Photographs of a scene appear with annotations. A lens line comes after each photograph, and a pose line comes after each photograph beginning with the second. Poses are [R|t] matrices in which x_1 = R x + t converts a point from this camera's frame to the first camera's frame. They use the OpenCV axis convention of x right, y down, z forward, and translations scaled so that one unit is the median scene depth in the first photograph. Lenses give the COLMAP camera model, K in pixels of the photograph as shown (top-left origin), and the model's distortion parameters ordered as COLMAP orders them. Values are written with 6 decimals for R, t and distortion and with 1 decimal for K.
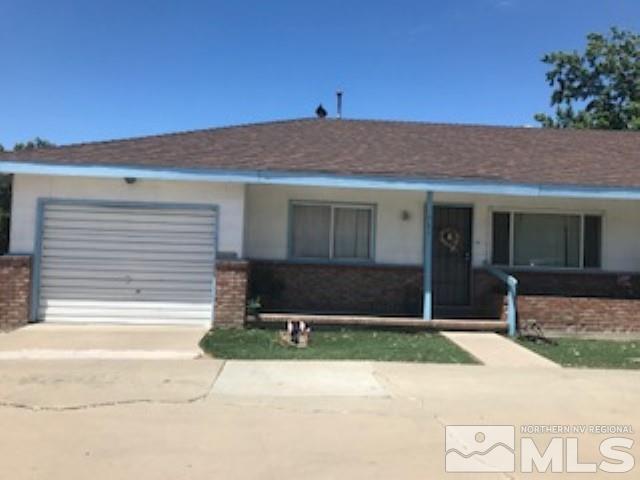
lens RADIAL K [[535.5, 0, 320.0], [0, 535.5, 240.0], [0, 0, 1]] dist [0.040988, -0.075347]
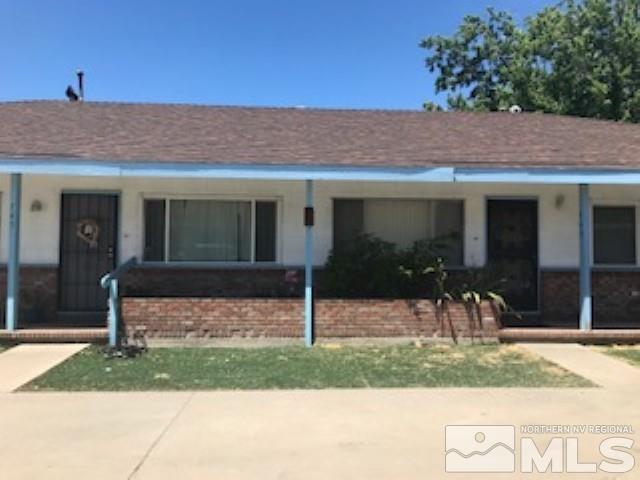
lens RADIAL K [[535.5, 0, 320.0], [0, 535.5, 240.0], [0, 0, 1]] dist [0.040988, -0.075347]
pose [[0.999418, -0.024570, 0.023680, 0.572076], [0.024574, 0.999698, 0.000120, 0.018626], [-0.023675, 0.000462, 0.999720, 0.142509]]
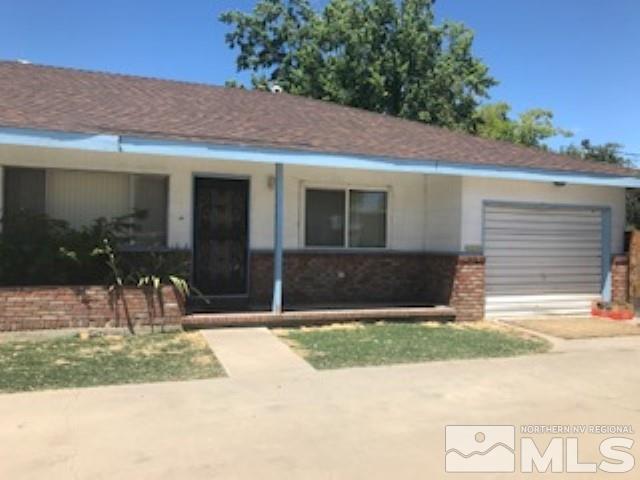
lens RADIAL K [[535.5, 0, 320.0], [0, 535.5, 240.0], [0, 0, 1]] dist [0.040988, -0.075347]
pose [[0.946286, -0.018630, 0.322795, 0.758170], [0.006393, 0.999222, 0.038929, 0.024695], [-0.323269, -0.034774, 0.945668, 0.170538]]
